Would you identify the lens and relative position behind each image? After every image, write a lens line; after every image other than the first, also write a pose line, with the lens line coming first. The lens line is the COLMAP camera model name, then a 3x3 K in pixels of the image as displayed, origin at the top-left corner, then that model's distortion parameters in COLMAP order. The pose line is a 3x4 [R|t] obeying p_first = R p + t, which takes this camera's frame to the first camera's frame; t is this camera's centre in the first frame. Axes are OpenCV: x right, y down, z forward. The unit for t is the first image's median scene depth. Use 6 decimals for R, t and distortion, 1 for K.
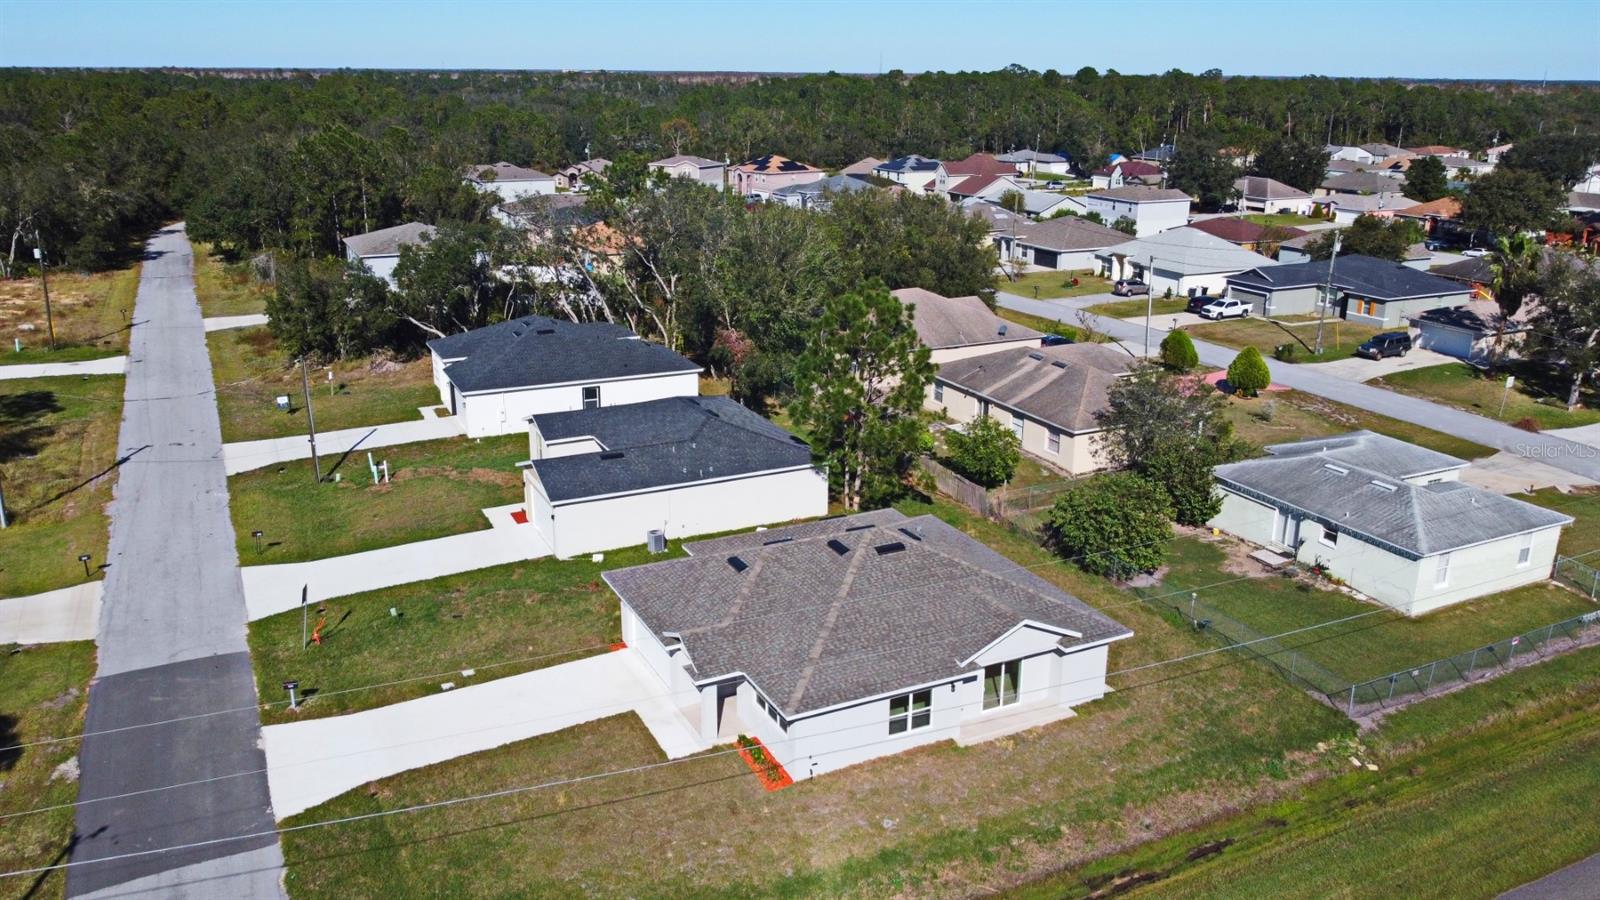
lens RADIAL K [[1215.1, 0, 800.6], [0, 1215.1, 448.4], [0, 0, 1]] dist [-0.006190, 0.000296]
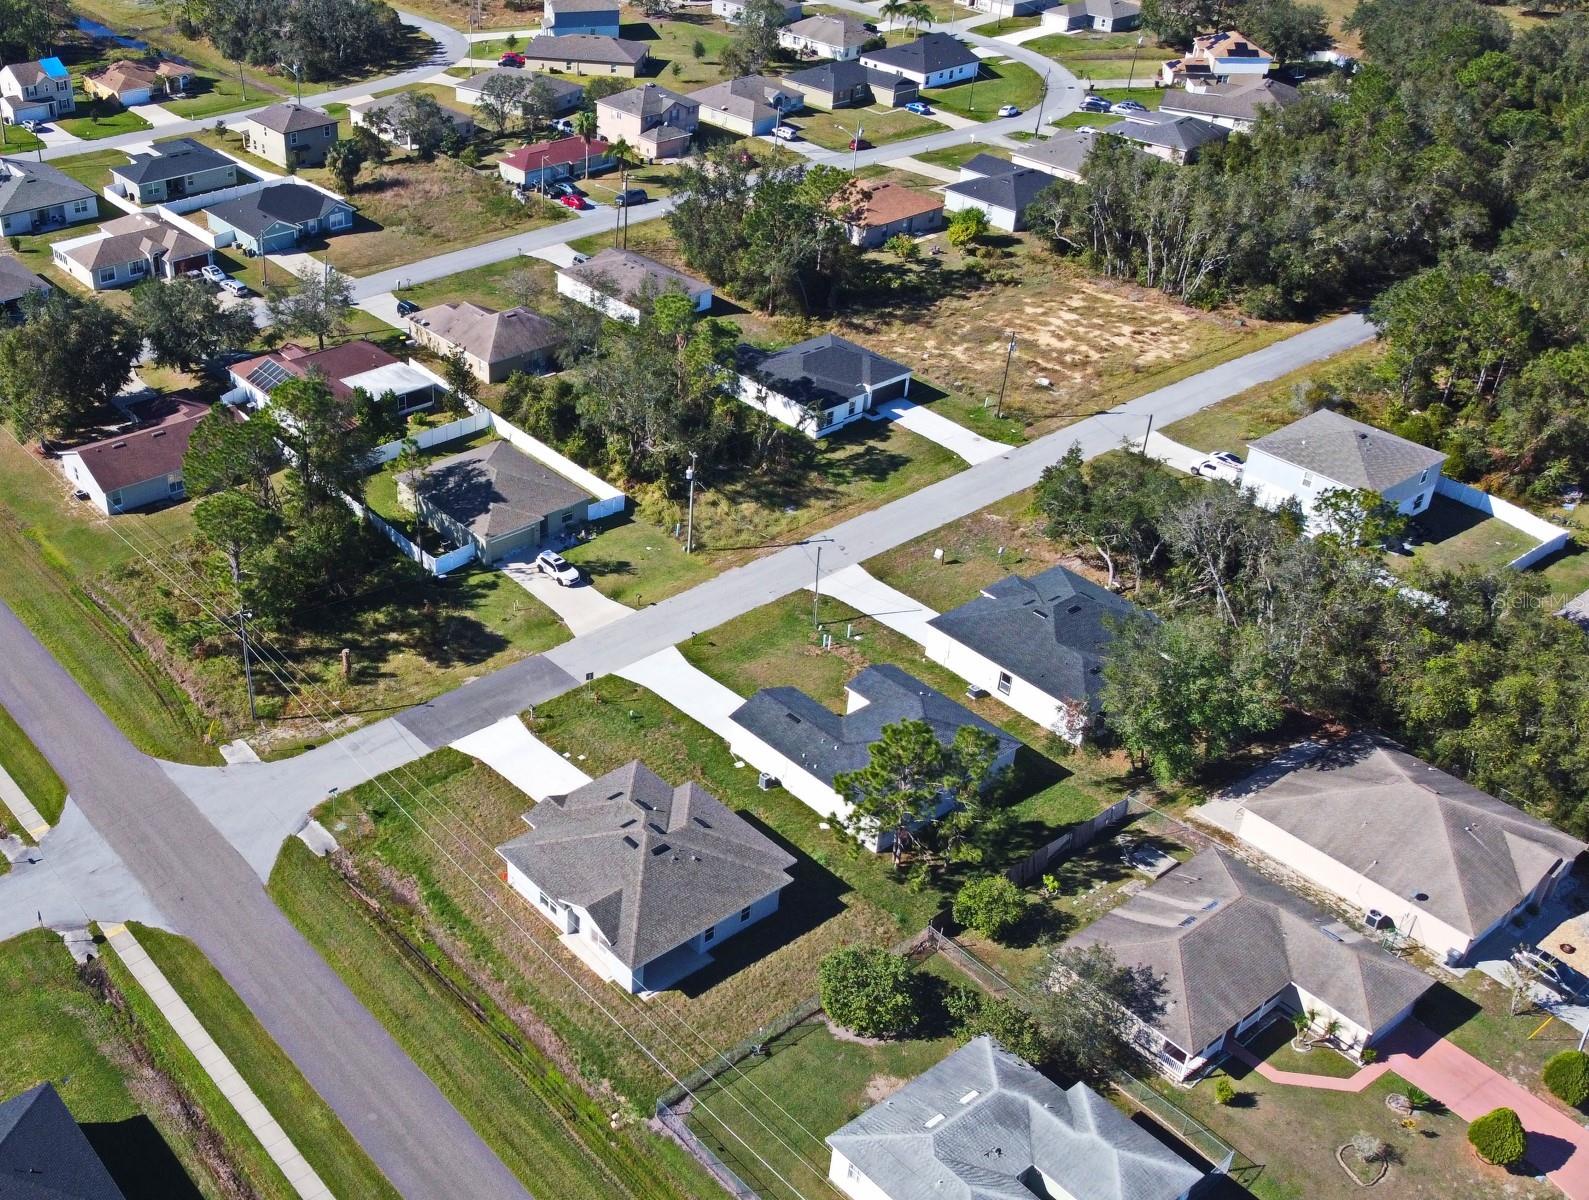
lens RADIAL K [[1665.9, 0, 506.8], [0, 1665.9, 588.3], [0, 0, 1]] dist [-0.009804, 0.000000]
pose [[0.166630, 0.508816, -0.844595, 1.494326], [-0.281312, 0.845501, 0.453862, -1.001921], [0.945039, 0.161968, 0.284022, 0.085755]]
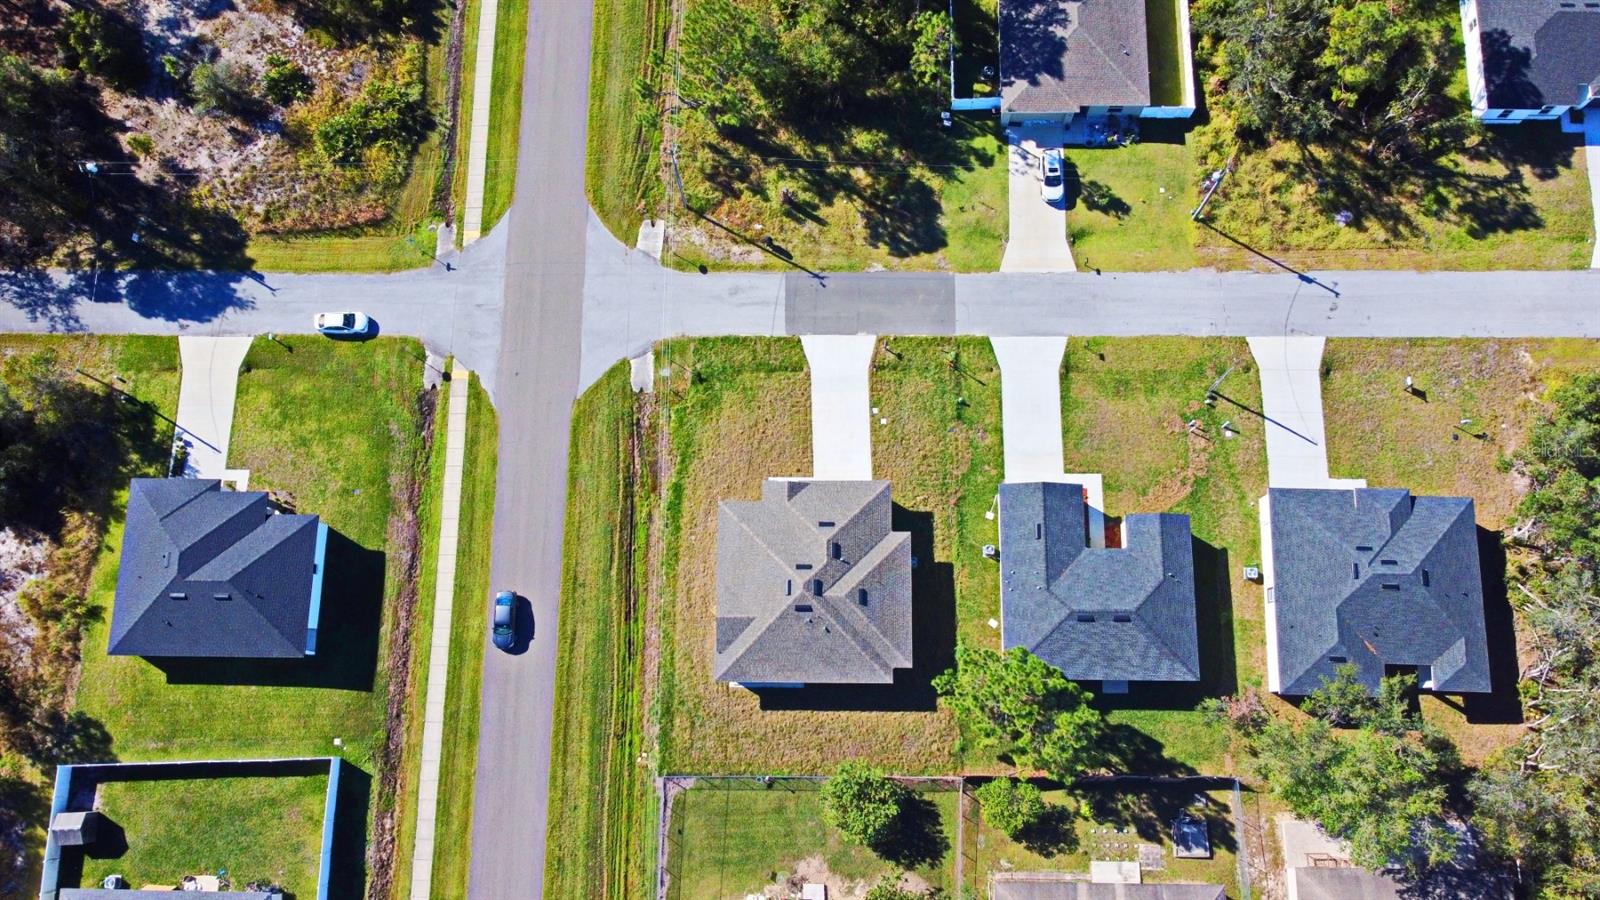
lens RADIAL K [[1215.1, 0, 803.1], [0, 1215.1, 454.9], [0, 0, 1]] dist [-0.006190, 0.000296]
pose [[-0.456891, 0.867997, -0.194504, 0.213413], [-0.241014, 0.089684, 0.966369, -1.532478], [0.856249, 0.488404, 0.168224, 0.461681]]
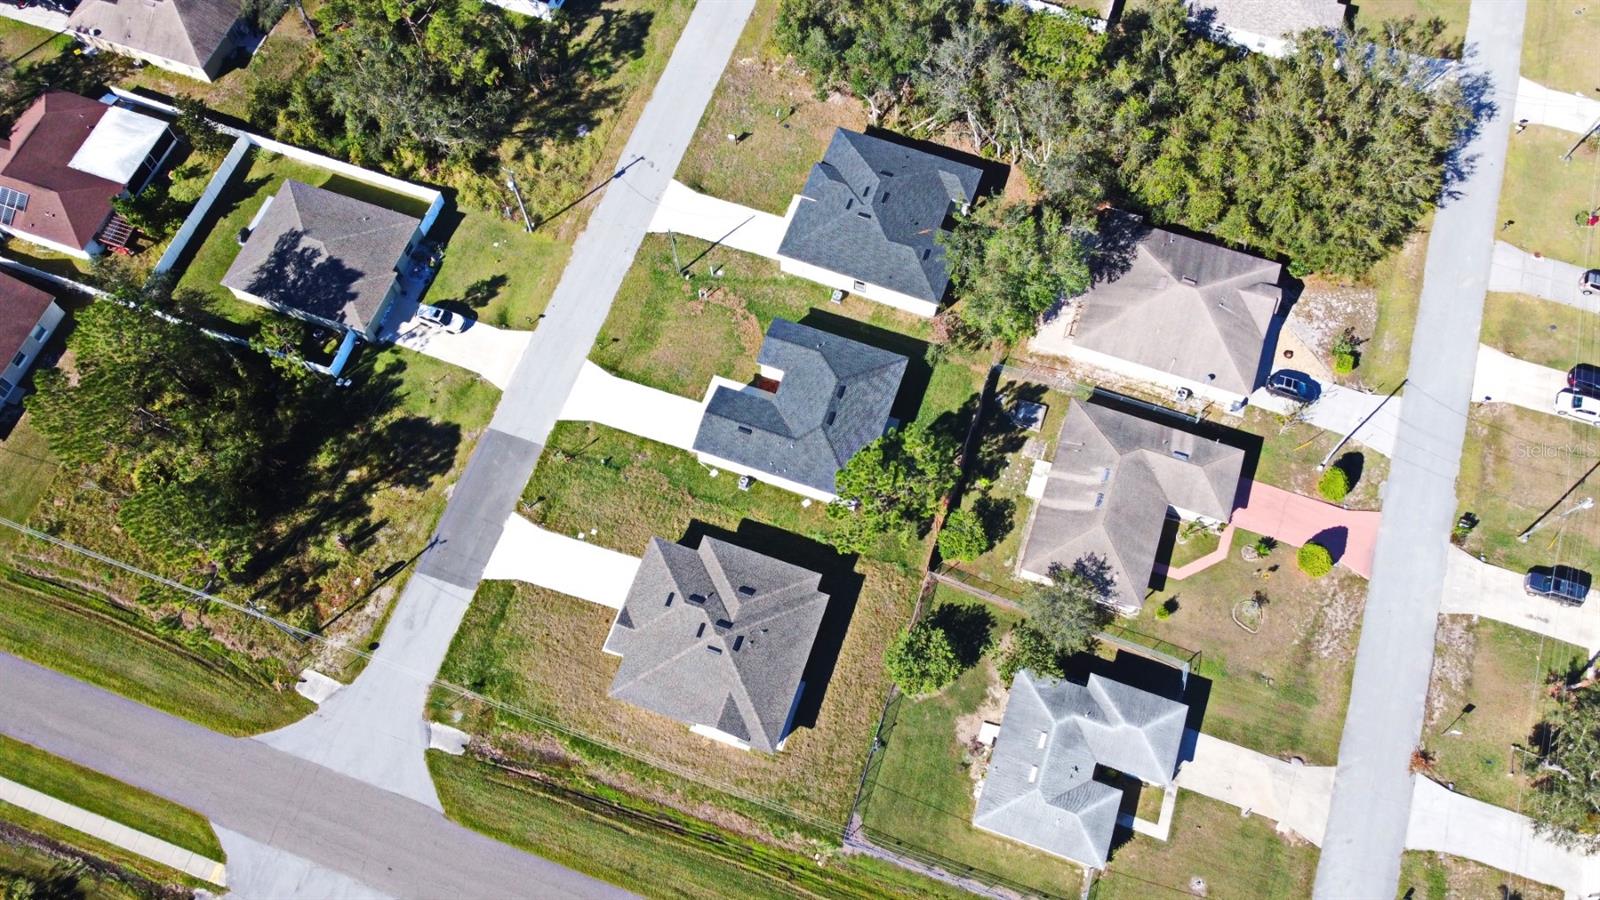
lens RADIAL K [[1215.1, 0, 799.9], [0, 1215.1, 450.1], [0, 0, 1]] dist [-0.006190, 0.000296]
pose [[0.695529, 0.654144, -0.297213, 0.463880], [-0.206538, 0.578227, 0.789301, -1.458624], [0.688172, -0.487596, 0.537280, 0.113632]]
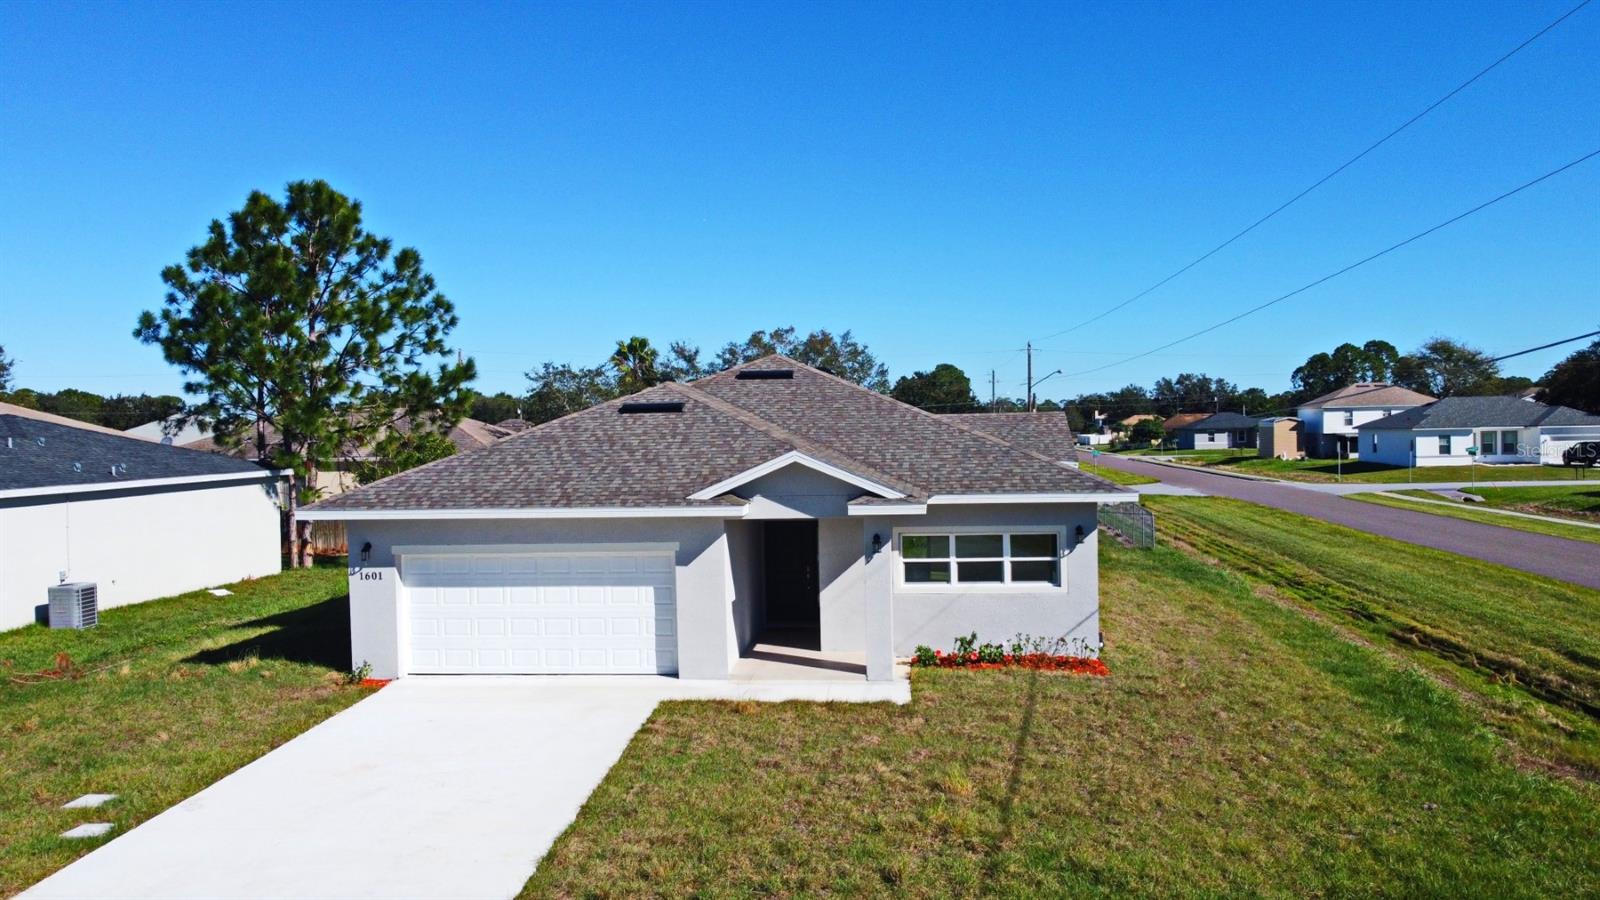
lens RADIAL K [[1215.1, 0, 799.7], [0, 1215.1, 455.4], [0, 0, 1]] dist [-0.006190, 0.000296]
pose [[0.541258, -0.039913, 0.839909, -0.357662], [0.273695, 0.952840, -0.131096, 0.159561], [-0.795067, 0.300836, 0.526656, 0.567781]]
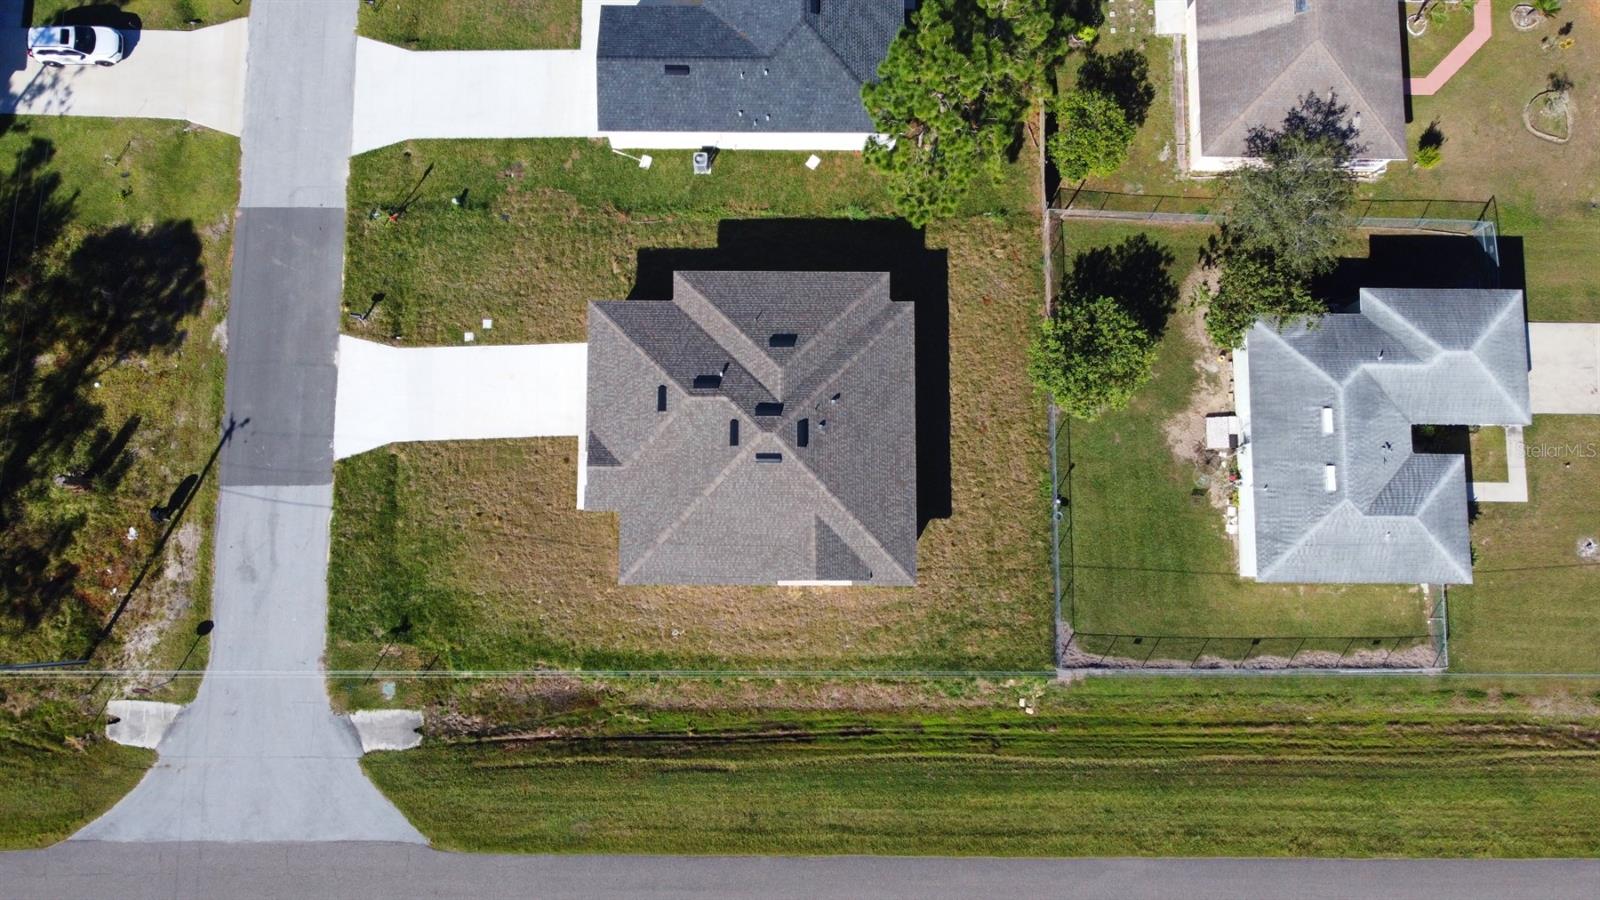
lens RADIAL K [[1215.1, 0, 797.8], [0, 1215.1, 452.2], [0, 0, 1]] dist [-0.006190, 0.000296]
pose [[0.892837, 0.446781, -0.056821, 0.134280], [-0.135185, 0.386196, 0.912457, -0.836984], [0.429612, -0.806994, 0.405208, 0.421546]]
